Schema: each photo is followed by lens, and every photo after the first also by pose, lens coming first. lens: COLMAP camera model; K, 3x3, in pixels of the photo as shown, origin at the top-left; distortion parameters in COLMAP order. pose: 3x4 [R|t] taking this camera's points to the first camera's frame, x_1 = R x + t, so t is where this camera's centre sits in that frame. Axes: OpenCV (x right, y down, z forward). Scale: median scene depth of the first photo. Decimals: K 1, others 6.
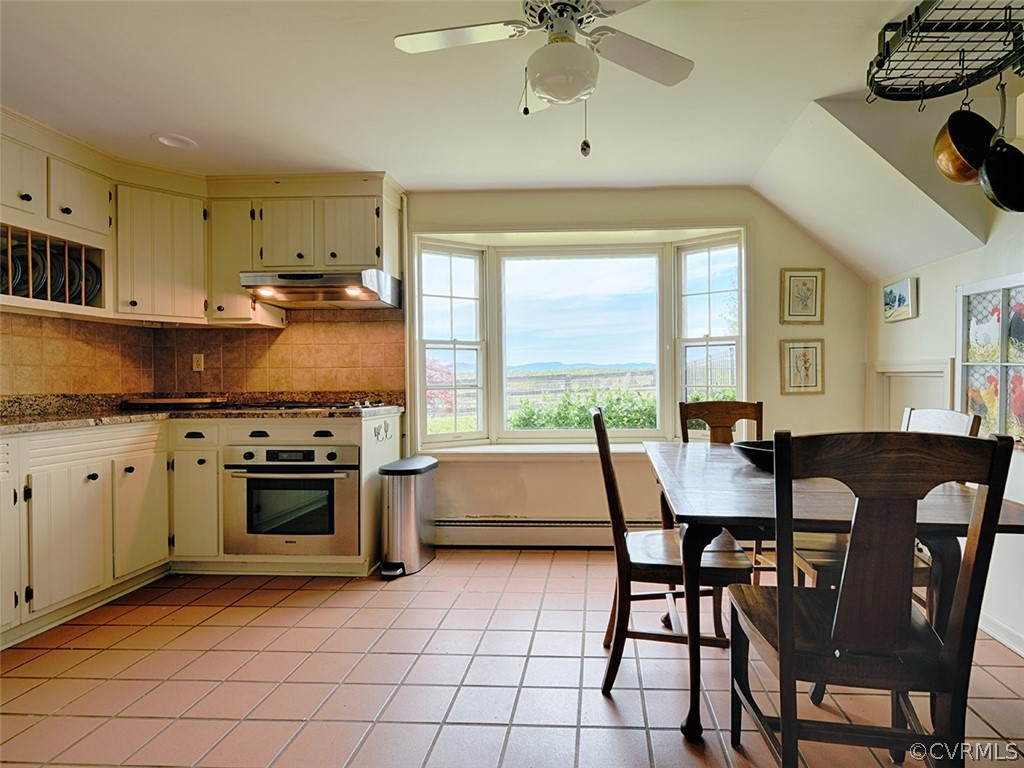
lens RADIAL K [[507.3, 0, 512.0], [0, 507.3, 384.0], [0, 0, 1]] dist [-0.000904, -0.000308]
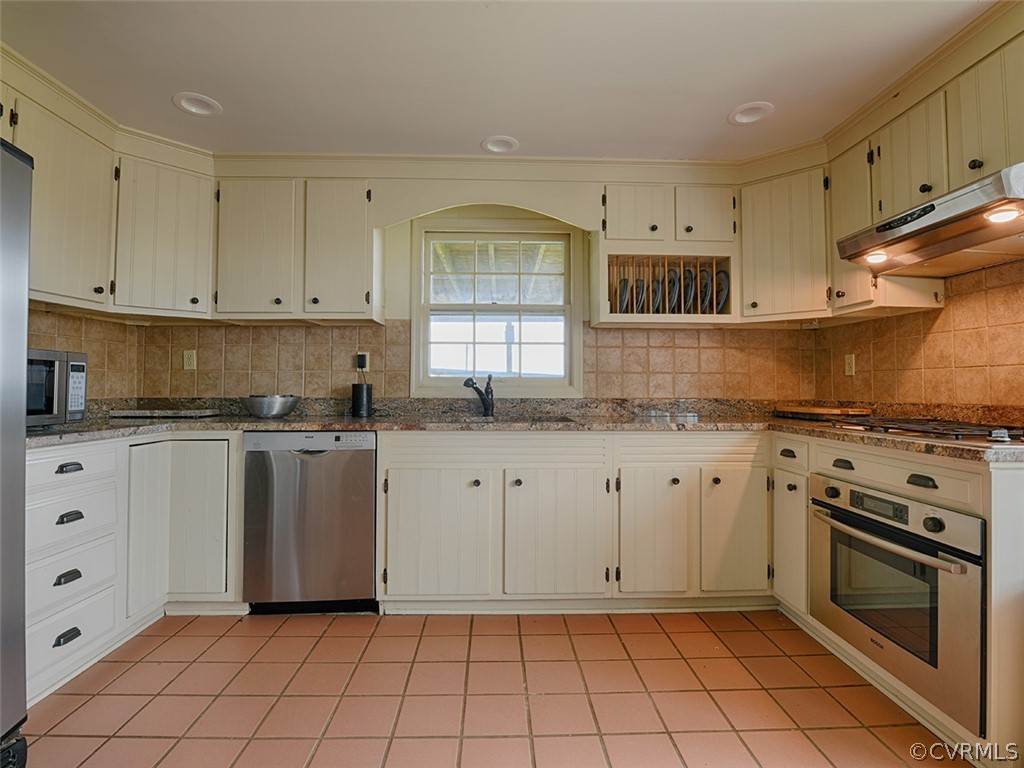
lens RADIAL K [[498.1, 0, 510.9], [0, 498.1, 372.3], [0, 0, 1]] dist [-0.019739, 0.000466]
pose [[0.202289, -0.024202, -0.979027, 0.068286], [-0.011556, 0.999566, -0.027097, -0.003003], [0.979258, 0.016795, 0.201922, 0.386036]]
